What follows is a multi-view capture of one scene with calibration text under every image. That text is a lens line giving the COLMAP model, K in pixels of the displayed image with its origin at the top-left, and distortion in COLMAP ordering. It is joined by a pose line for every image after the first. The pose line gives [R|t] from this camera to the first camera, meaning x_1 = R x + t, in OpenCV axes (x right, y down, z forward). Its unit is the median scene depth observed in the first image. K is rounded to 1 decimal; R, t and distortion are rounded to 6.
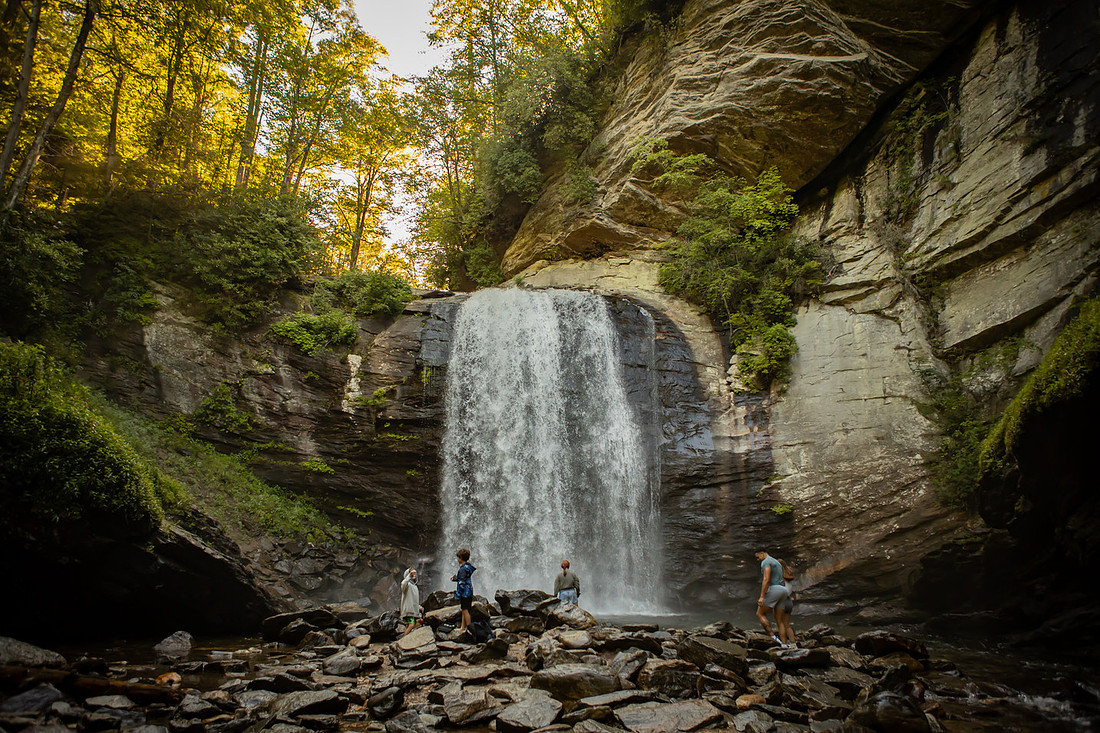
lens RADIAL K [[765.5, 0, 551.6], [0, 765.5, 355.9], [0, 0, 1]] dist [-0.109799, 0.081060]
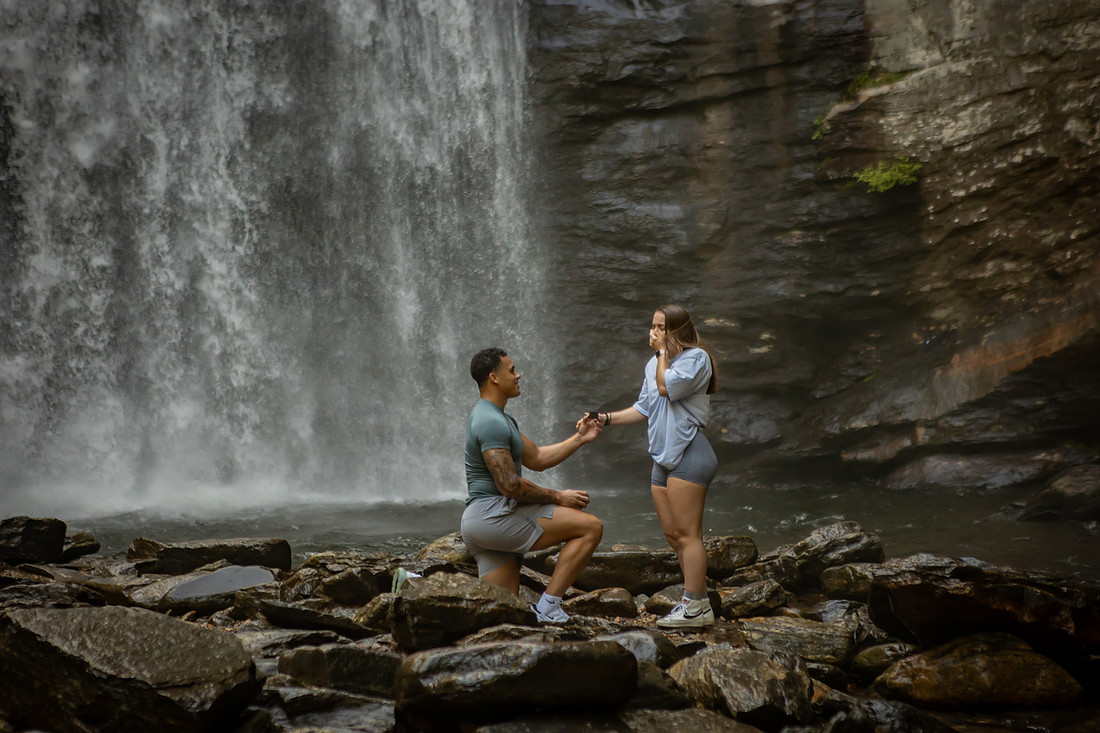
lens RADIAL K [[2095.7, 0, 555.5], [0, 2095.7, 350.1], [0, 0, 1]] dist [0.198922, 0.000000]
pose [[0.996893, -0.031798, 0.072060, 0.091922], [0.012250, 0.966346, 0.256955, 0.039481], [-0.077806, -0.255274, 0.963733, 0.114956]]
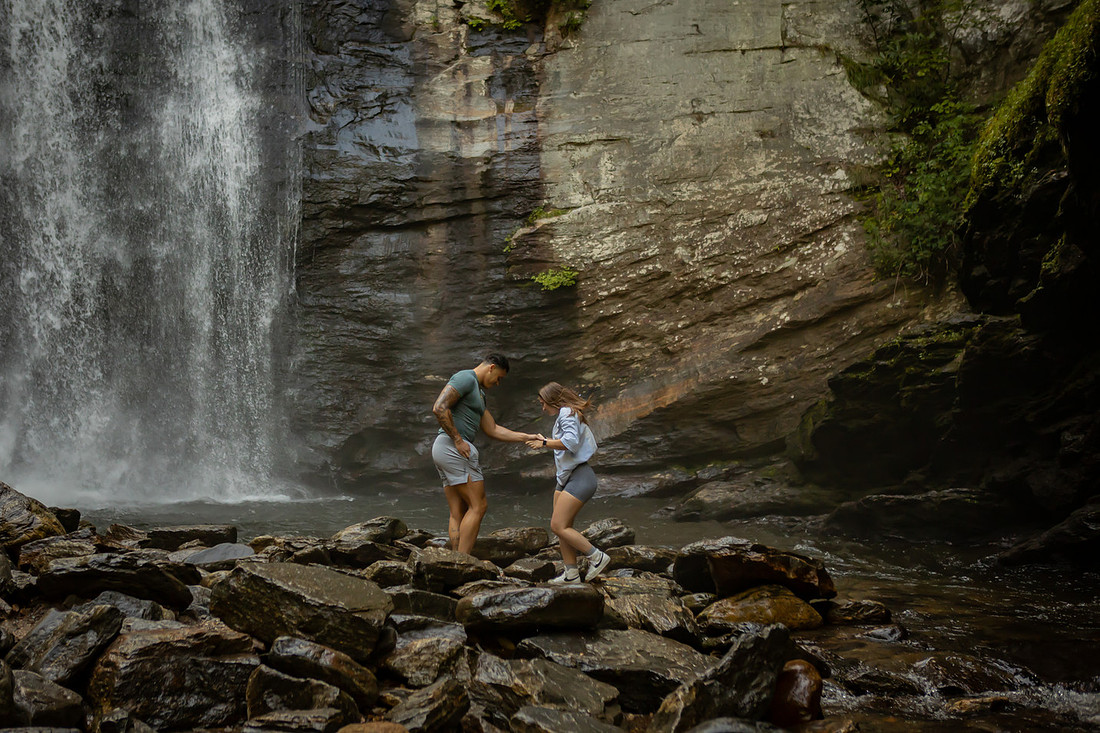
lens RADIAL K [[1562.2, 0, 486.3], [0, 1562.2, 299.7], [0, 0, 1]] dist [-0.030080, 0.000000]
pose [[0.972779, 0.004934, 0.231682, 0.038115], [-0.051554, 0.979326, 0.195609, 0.027384], [-0.225928, -0.202228, 0.952922, 0.082144]]
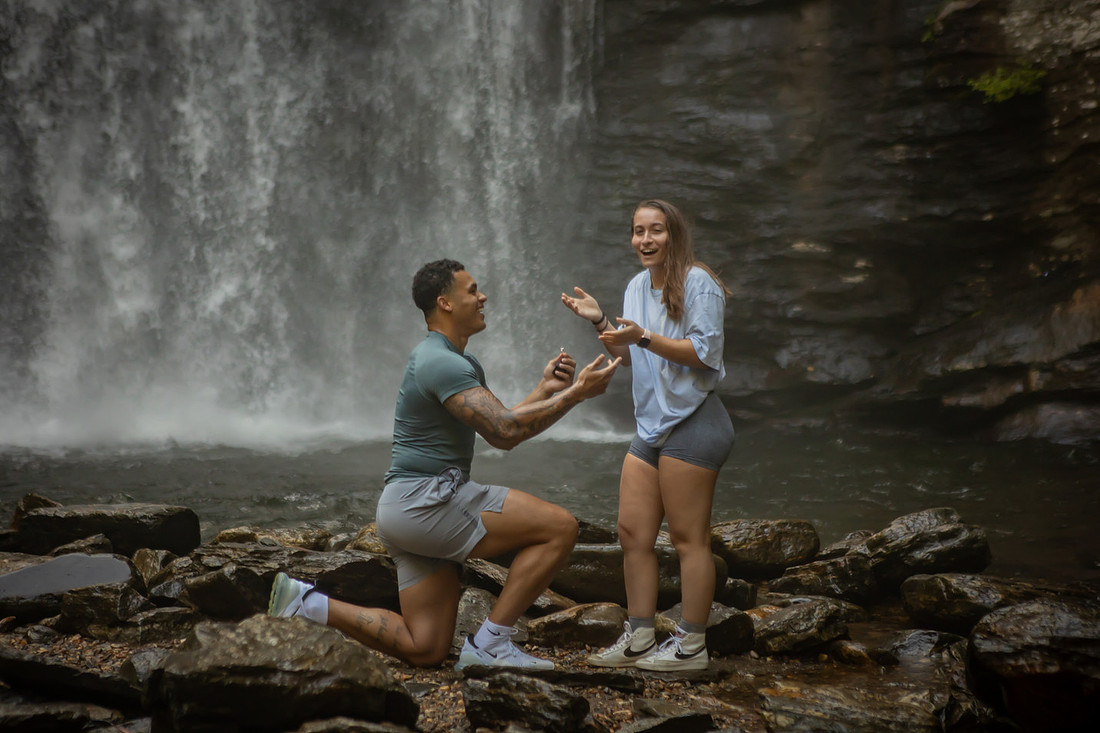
lens RADIAL K [[2065.4, 0, 554.7], [0, 2065.4, 352.9], [0, 0, 1]] dist [0.196422, 0.000000]
pose [[0.999782, -0.007544, 0.019451, 0.114123], [0.001534, 0.956392, 0.292083, 0.066899], [-0.020806, -0.291990, 0.956195, 0.211339]]
